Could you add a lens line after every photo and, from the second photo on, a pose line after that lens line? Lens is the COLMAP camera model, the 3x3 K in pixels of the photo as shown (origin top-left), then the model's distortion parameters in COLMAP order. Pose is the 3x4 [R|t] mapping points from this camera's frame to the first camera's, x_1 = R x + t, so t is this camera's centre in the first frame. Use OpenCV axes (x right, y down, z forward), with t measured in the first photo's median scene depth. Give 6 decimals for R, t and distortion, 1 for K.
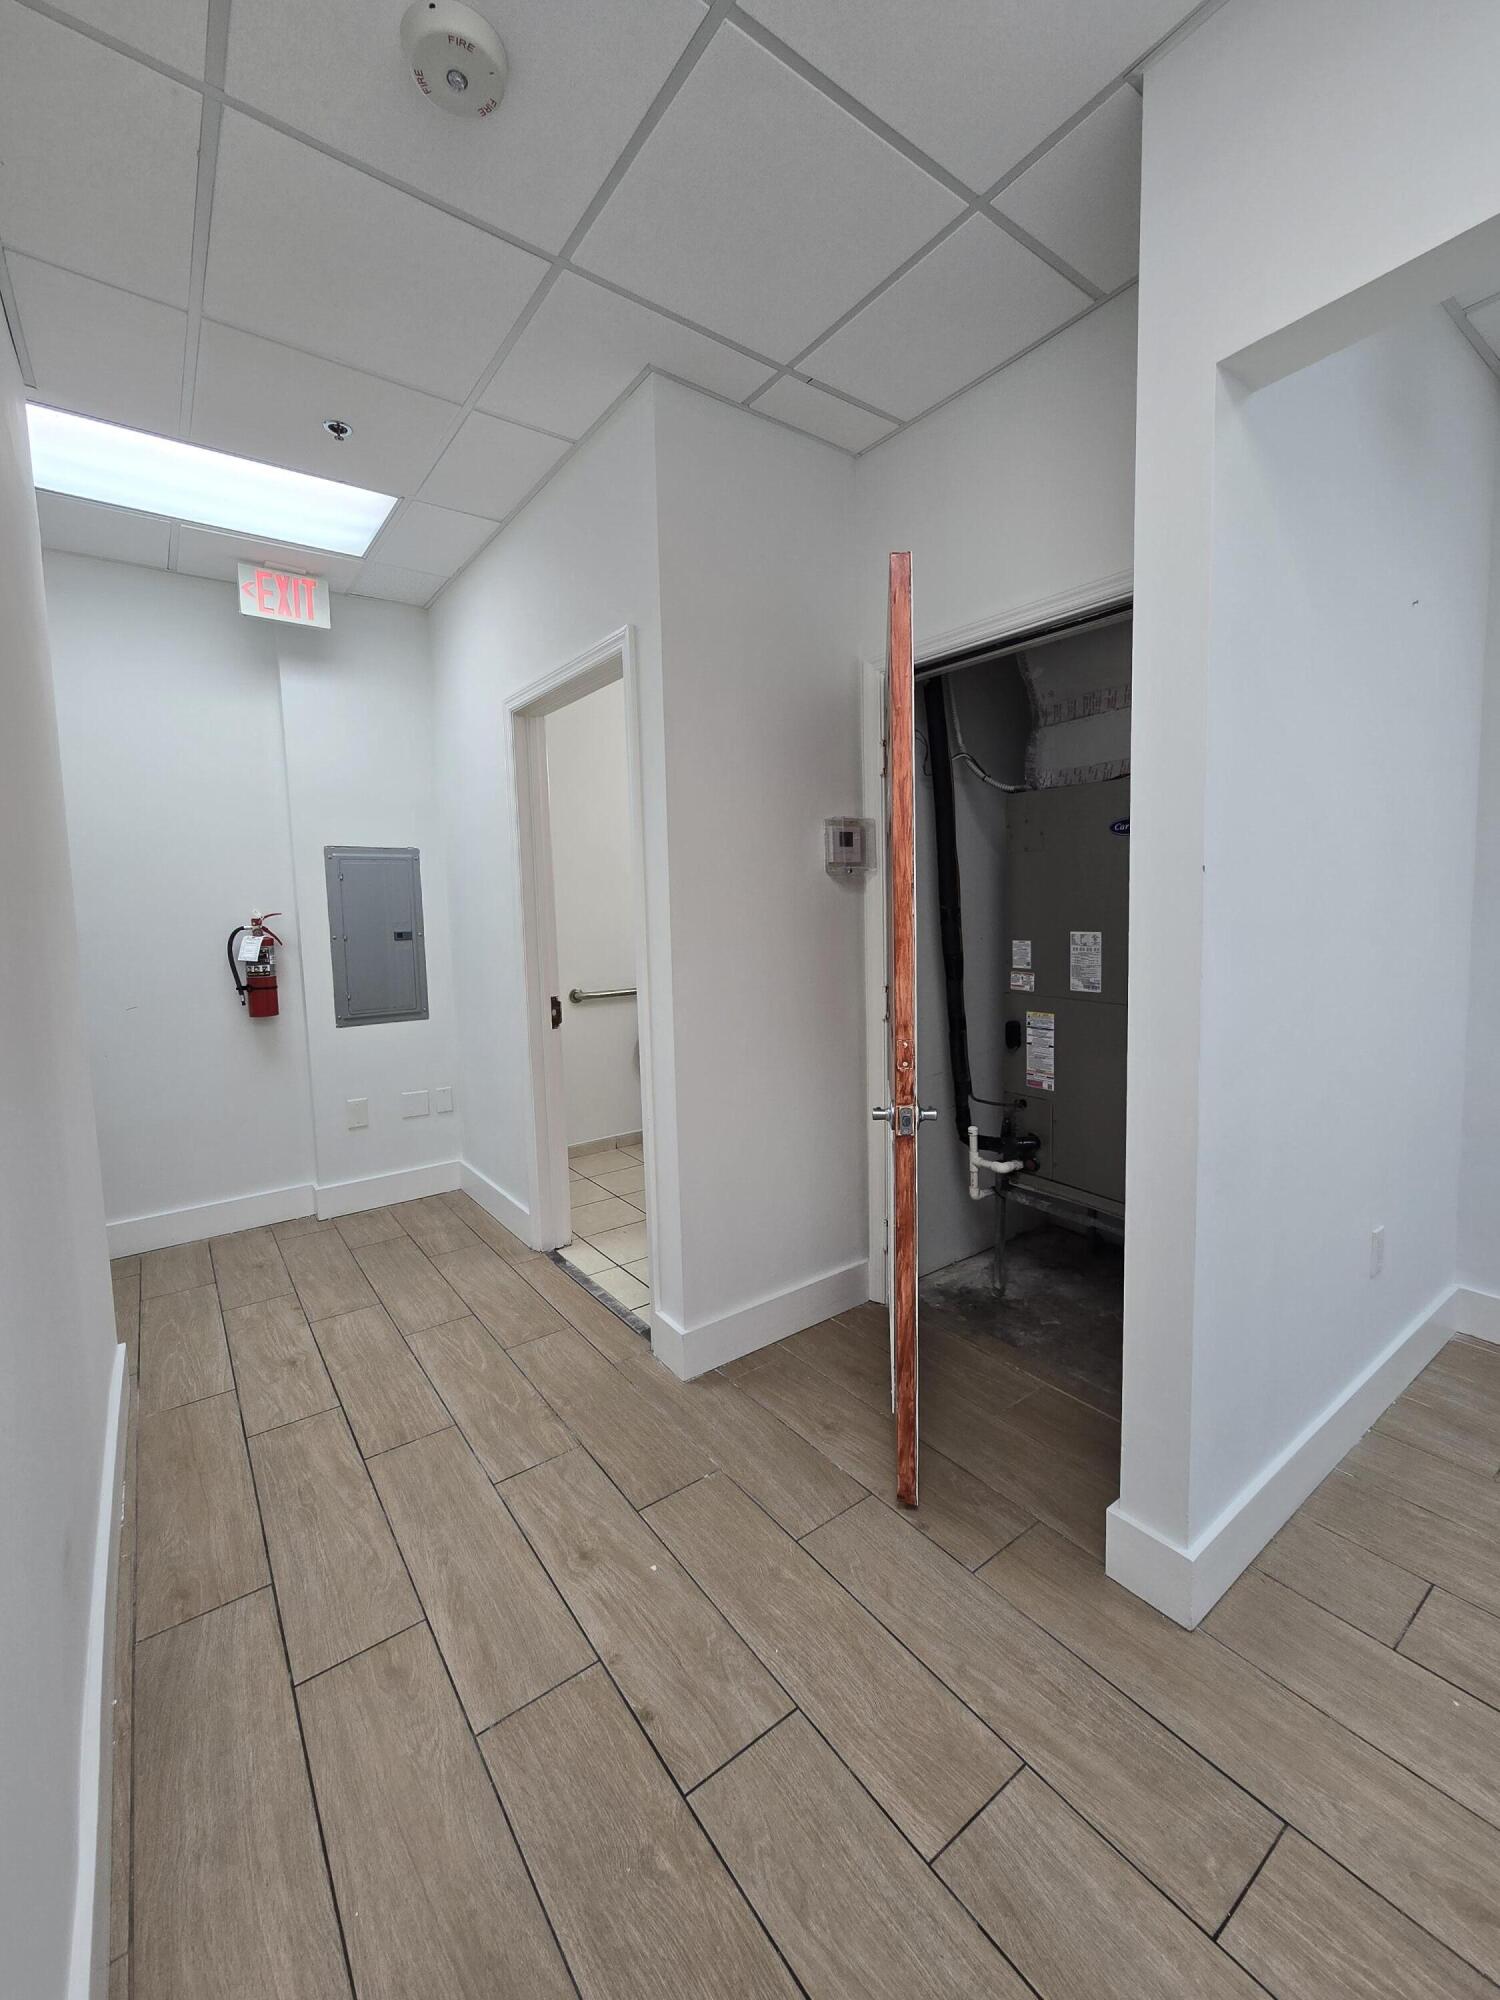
lens RADIAL K [[823.8, 0, 764.0], [0, 823.8, 1013.1], [0, 0, 1]] dist [0.008749, -0.003970]
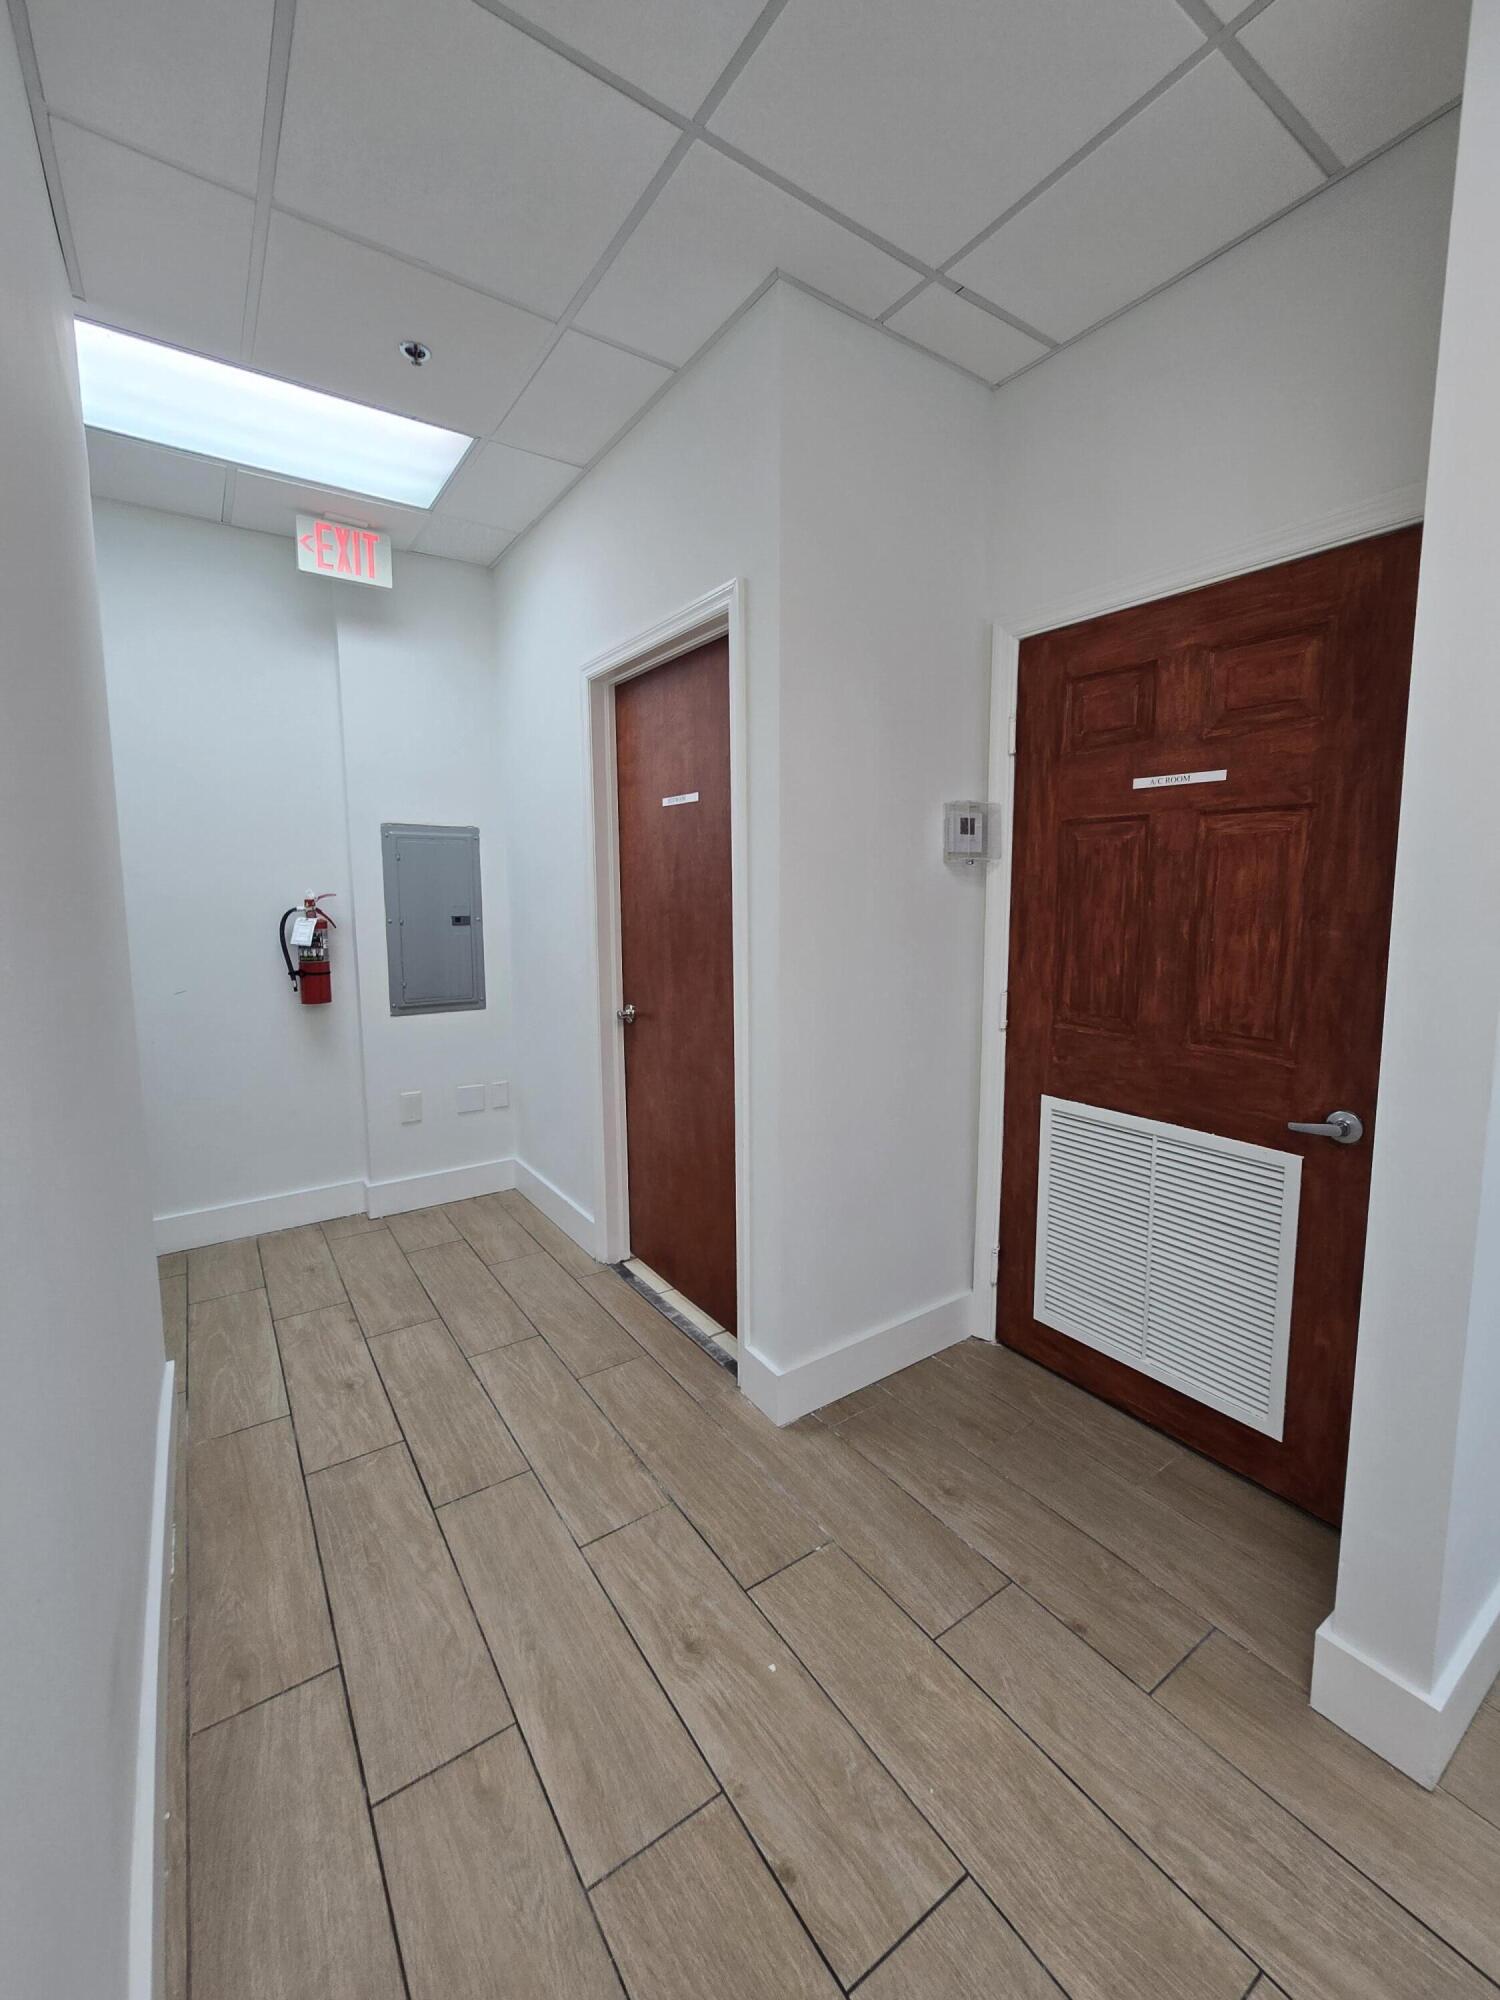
lens RADIAL K [[823.8, 0, 764.7], [0, 823.8, 1019.0], [0, 0, 1]] dist [0.008749, -0.003970]
pose [[0.999194, 0.025357, -0.031121, -0.104072], [-0.024620, 0.999413, 0.023833, -0.022402], [0.031708, -0.023047, 0.999231, 0.118224]]
